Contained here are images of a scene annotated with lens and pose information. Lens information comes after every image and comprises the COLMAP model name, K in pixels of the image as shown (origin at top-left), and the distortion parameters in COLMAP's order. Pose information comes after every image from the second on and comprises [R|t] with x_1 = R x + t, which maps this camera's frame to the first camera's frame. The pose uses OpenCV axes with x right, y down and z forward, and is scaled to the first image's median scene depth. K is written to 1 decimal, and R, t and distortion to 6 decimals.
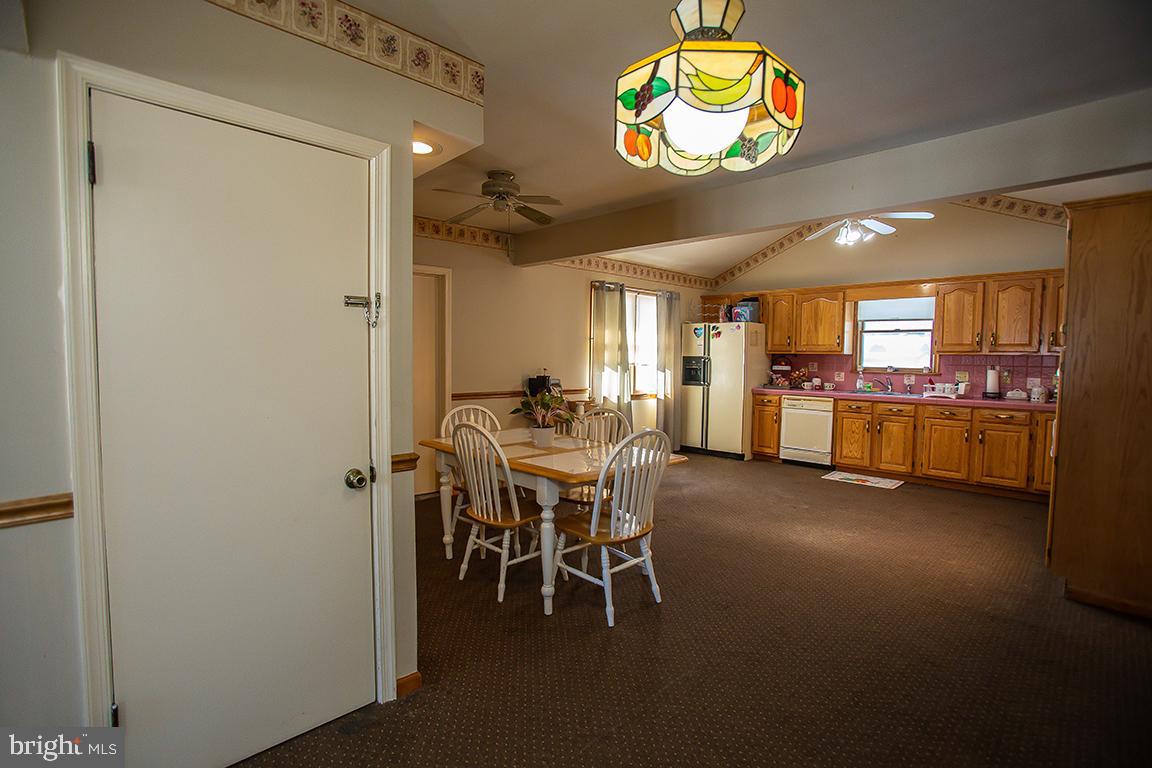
lens RADIAL K [[546.8, 0, 573.3], [0, 546.8, 384.2], [0, 0, 1]] dist [-0.071163, 0.036830]
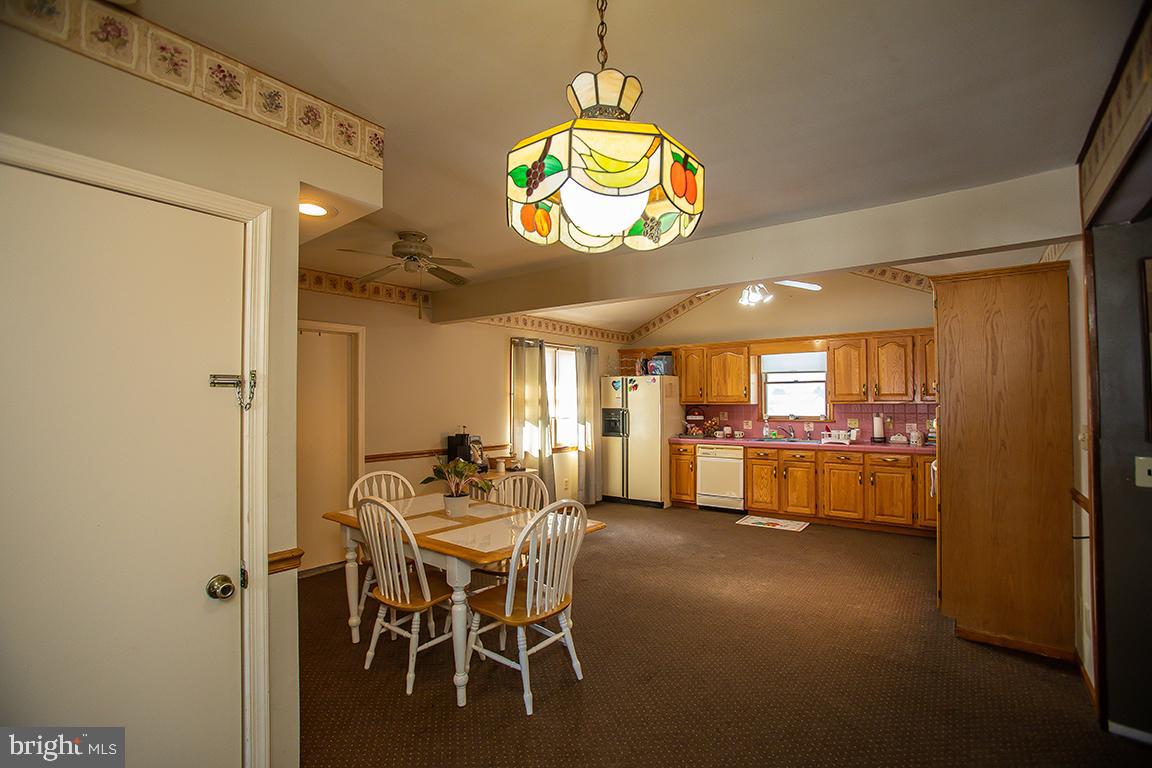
lens RADIAL K [[525.6, 0, 585.2], [0, 525.6, 386.1], [0, 0, 1]] dist [-0.082473, 0.048500]
pose [[0.987167, -0.012220, 0.159221, 0.015847], [0.024883, 0.996660, -0.077776, -0.024120], [-0.157739, 0.080740, 0.984174, 0.033605]]
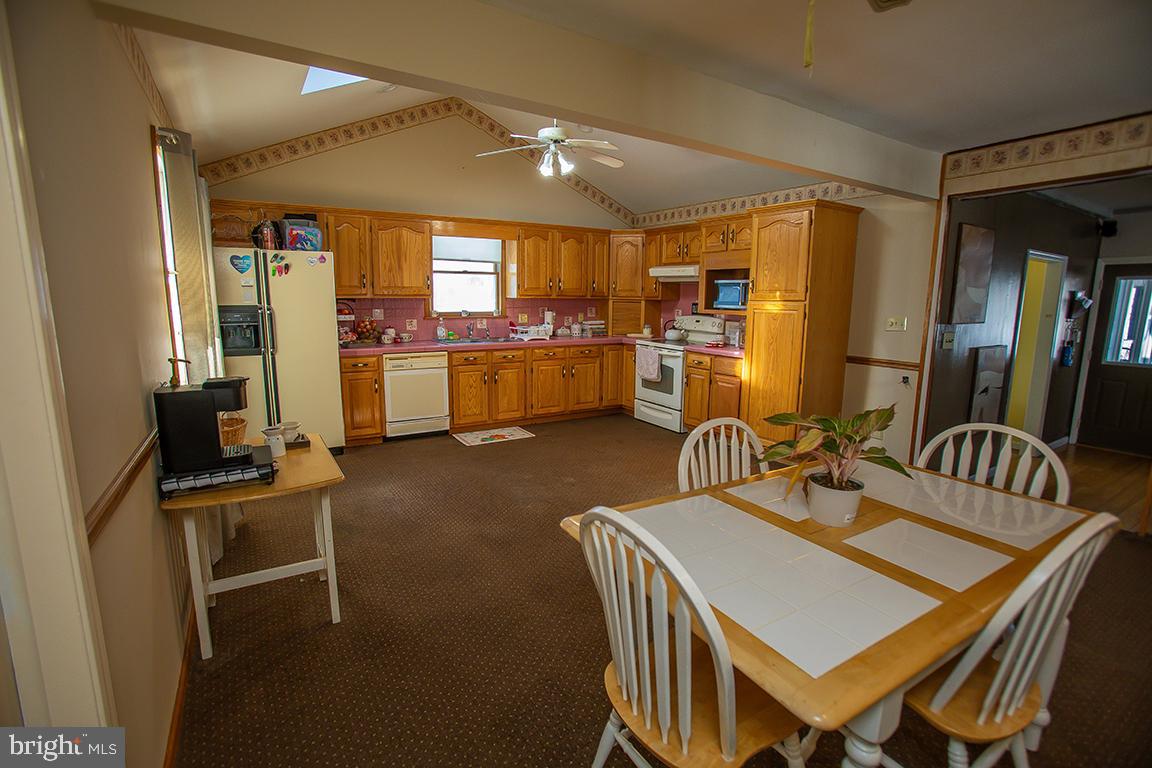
lens RADIAL K [[537.7, 0, 577.8], [0, 537.7, 384.6], [0, 0, 1]] dist [-0.075048, 0.034956]
pose [[0.216476, -0.170049, 0.961364, -0.349214], [0.040778, 0.985430, 0.165123, -0.063879], [-0.975436, 0.003457, 0.220256, 0.734746]]
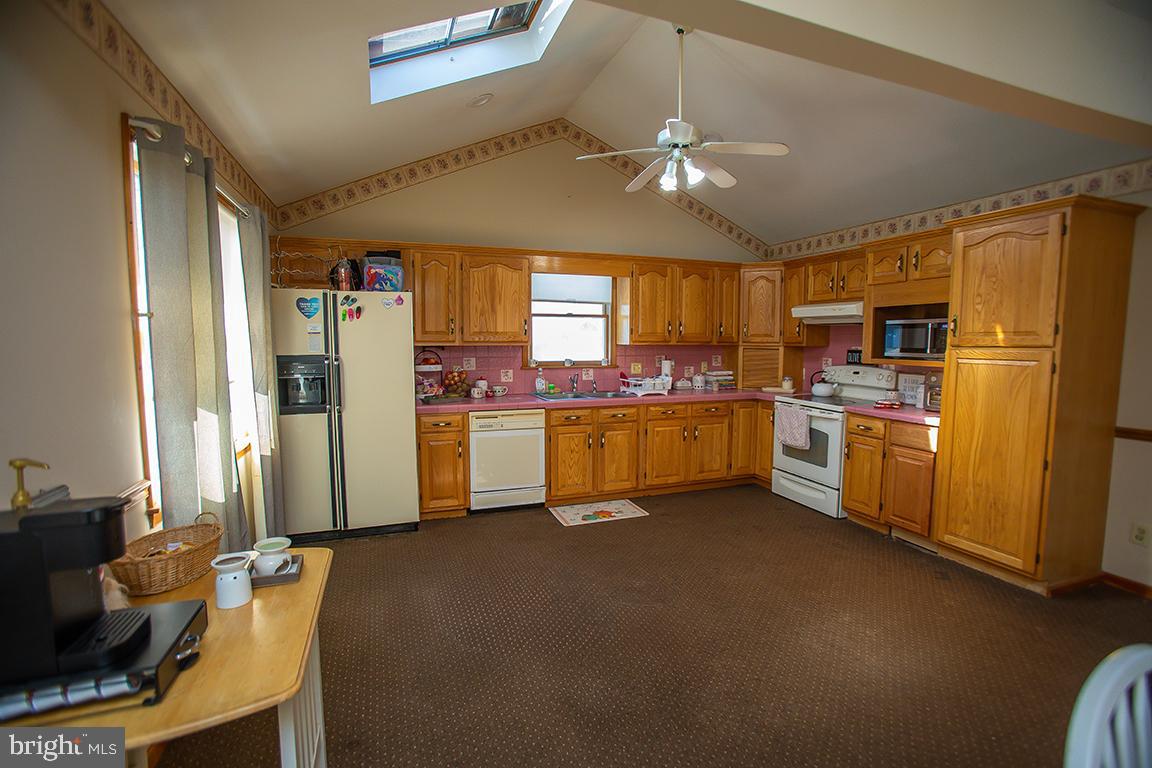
lens RADIAL K [[525.6, 0, 585.2], [0, 525.6, 386.1], [0, 0, 1]] dist [-0.082473, 0.048500]
pose [[0.401819, -0.092244, 0.911061, -0.147080], [0.049288, 0.995650, 0.079070, -0.066878], [-0.914392, 0.013132, 0.404618, 0.803295]]
